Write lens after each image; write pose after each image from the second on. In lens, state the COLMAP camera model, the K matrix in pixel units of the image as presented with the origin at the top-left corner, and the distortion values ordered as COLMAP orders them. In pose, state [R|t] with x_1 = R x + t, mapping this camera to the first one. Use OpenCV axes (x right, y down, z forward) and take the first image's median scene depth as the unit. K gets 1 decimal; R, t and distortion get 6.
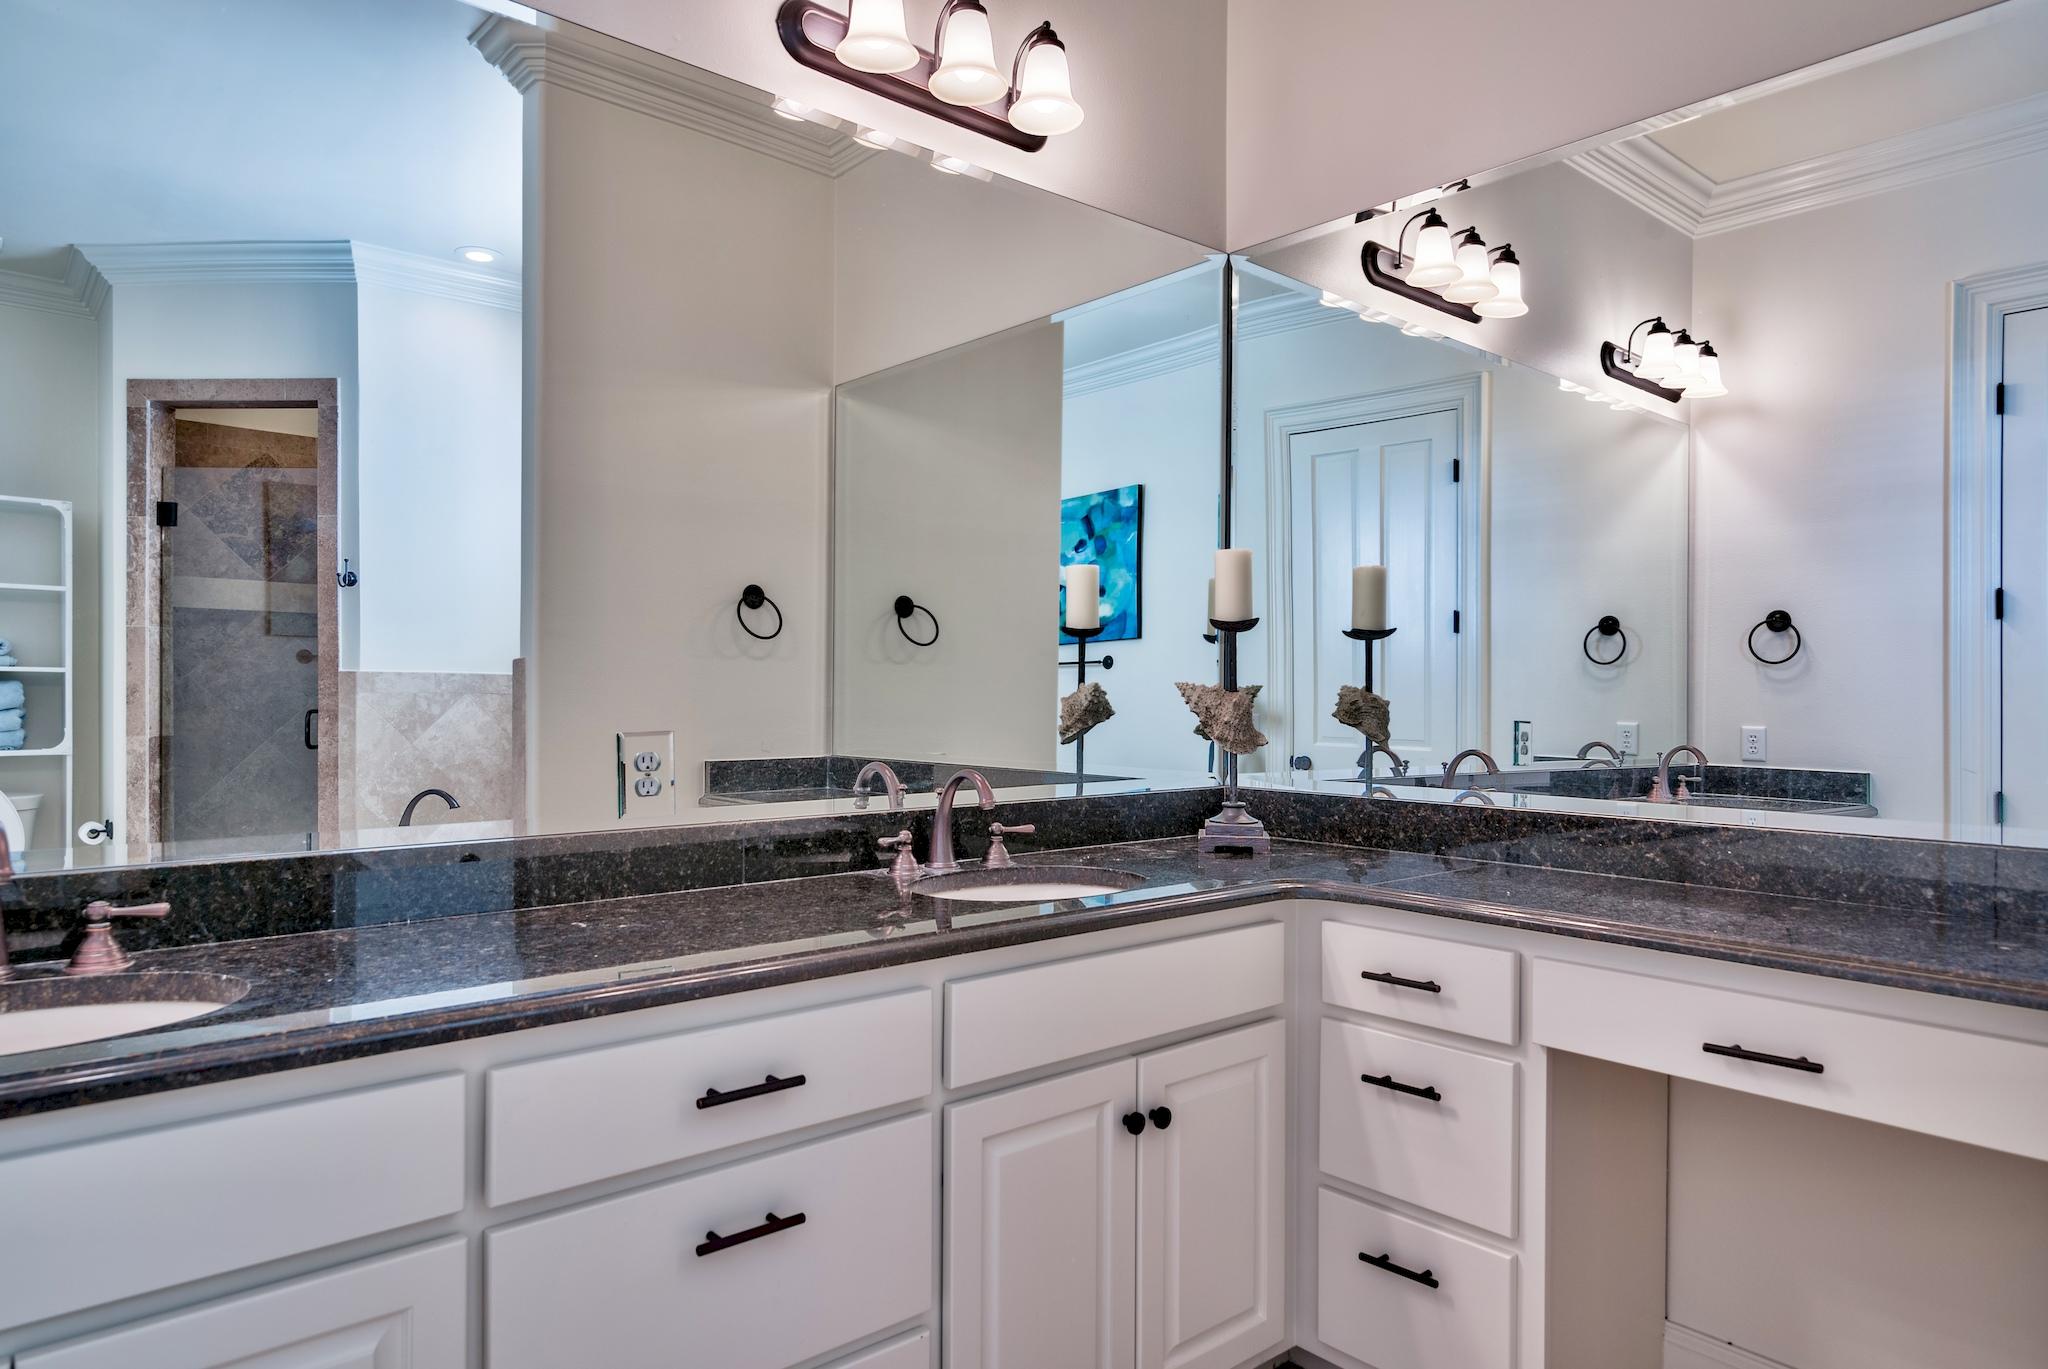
lens RADIAL K [[1280.5, 0, 1022.5], [0, 1280.5, 681.9], [0, 0, 1]] dist [0.005064, 0.003977]
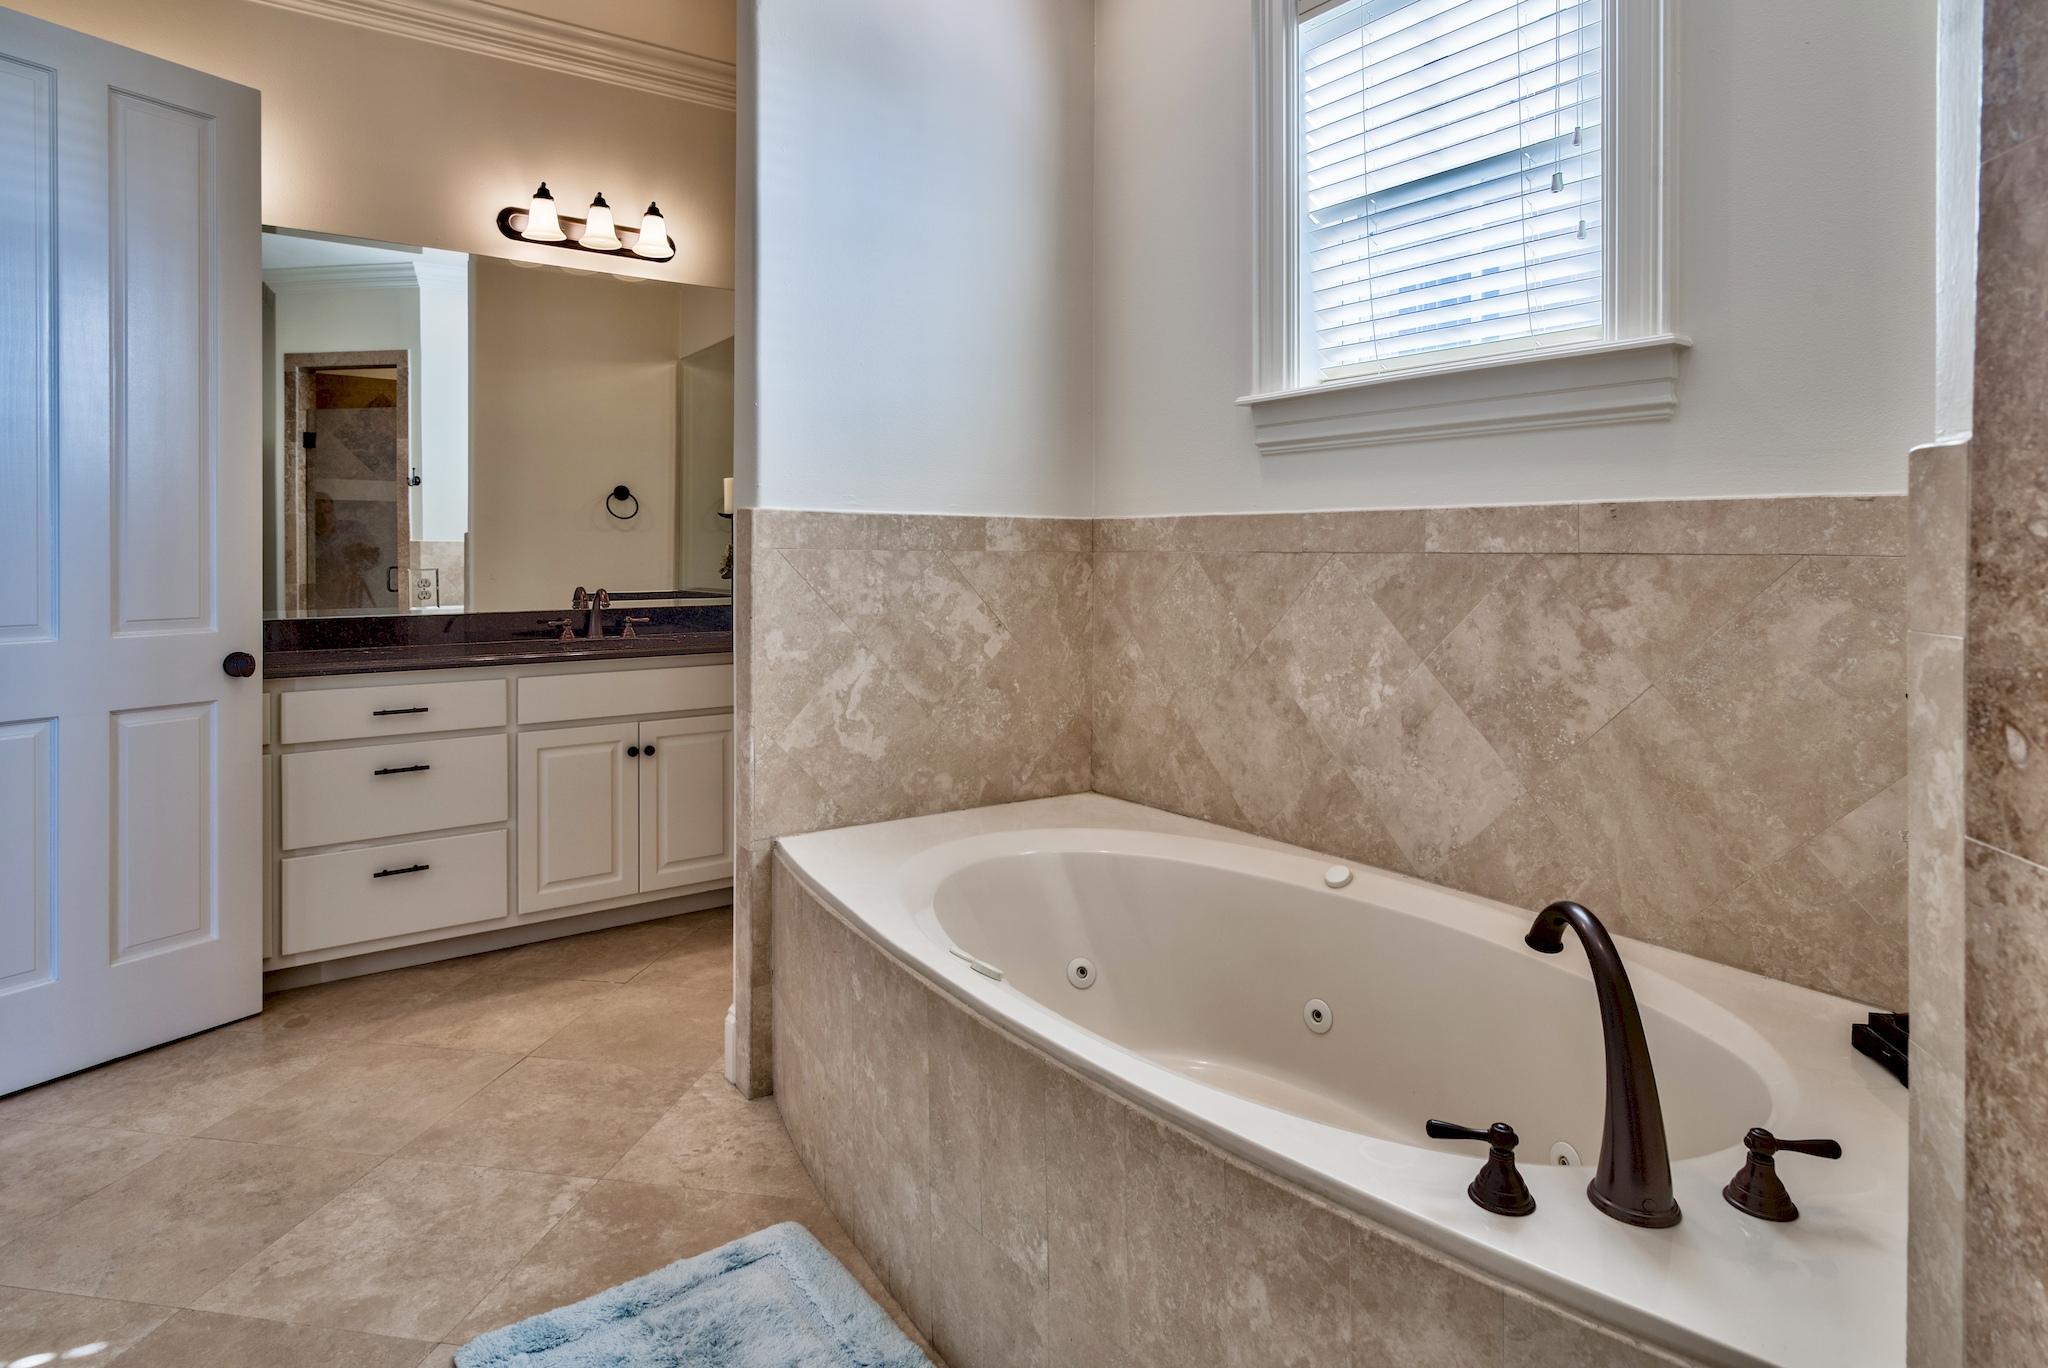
lens RADIAL K [[1074.9, 0, 953.3], [0, 1074.9, 552.5], [0, 0, 1]] dist [0.001216, 0.001246]
pose [[0.995083, -0.008530, -0.098675, 0.231624], [0.009356, 0.999925, 0.007913, 0.000968], [0.098601, -0.008797, 0.995088, -0.211009]]
